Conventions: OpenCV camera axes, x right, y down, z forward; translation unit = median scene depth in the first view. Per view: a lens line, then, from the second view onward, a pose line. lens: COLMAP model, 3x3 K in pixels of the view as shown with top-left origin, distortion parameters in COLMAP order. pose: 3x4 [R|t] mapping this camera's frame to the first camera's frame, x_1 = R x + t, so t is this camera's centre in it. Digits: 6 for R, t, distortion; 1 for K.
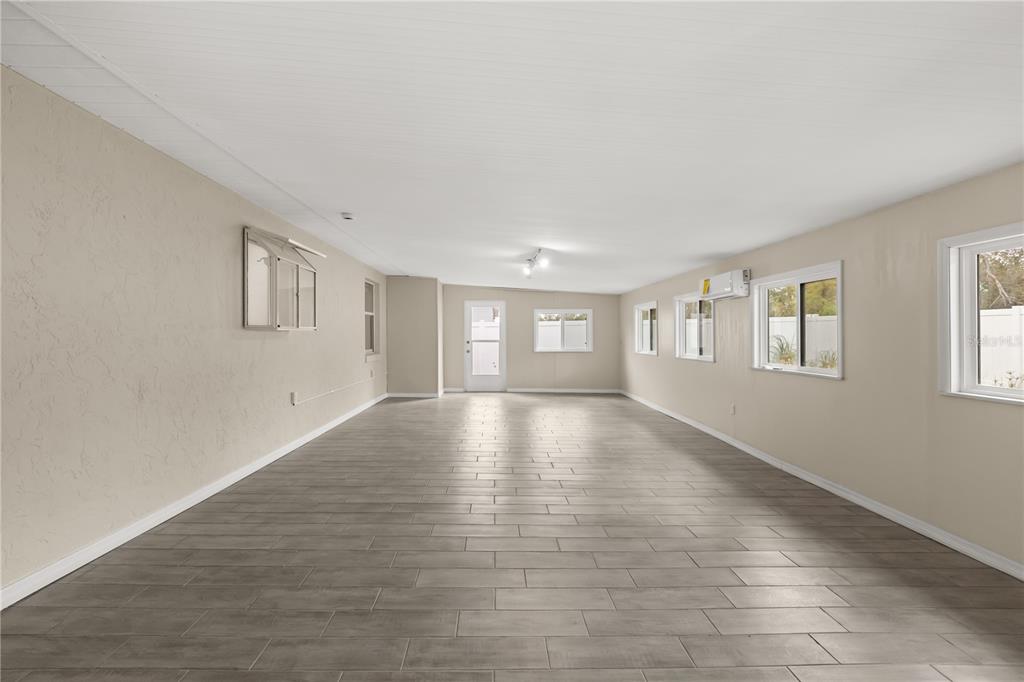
lens RADIAL K [[454.3, 0, 510.6], [0, 454.3, 337.4], [0, 0, 1]] dist [-0.002611, 0.001323]
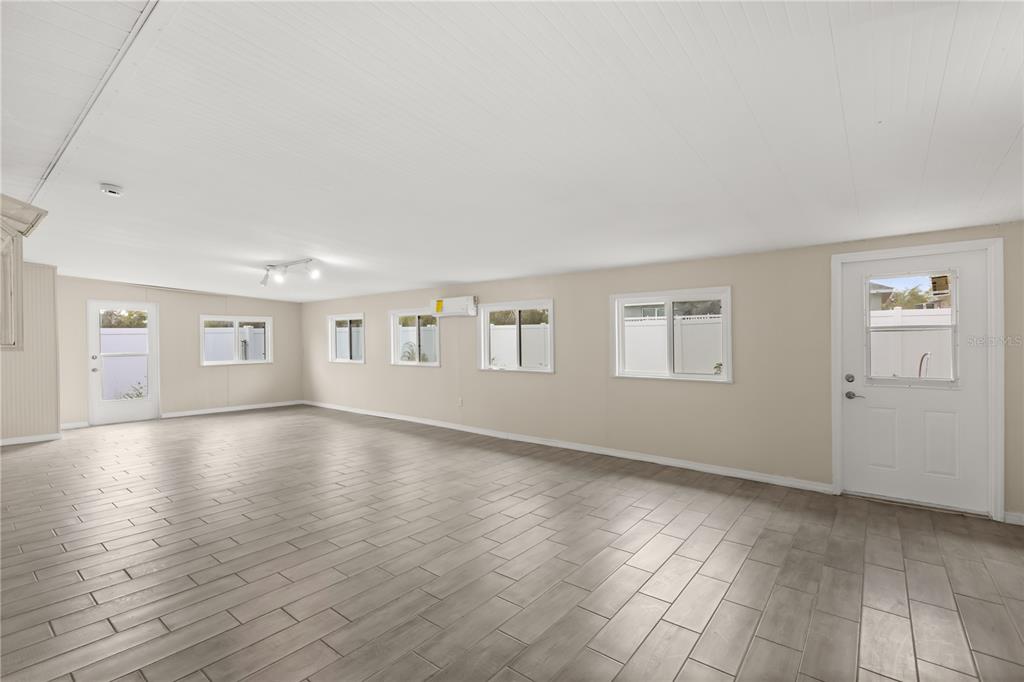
lens RADIAL K [[454.3, 0, 507.7], [0, 454.3, 341.5], [0, 0, 1]] dist [-0.002611, 0.001323]
pose [[0.652479, -0.010069, 0.757740, -0.434268], [0.011941, 0.999924, 0.003005, -0.018845], [-0.757713, 0.007087, 0.652550, 0.054533]]
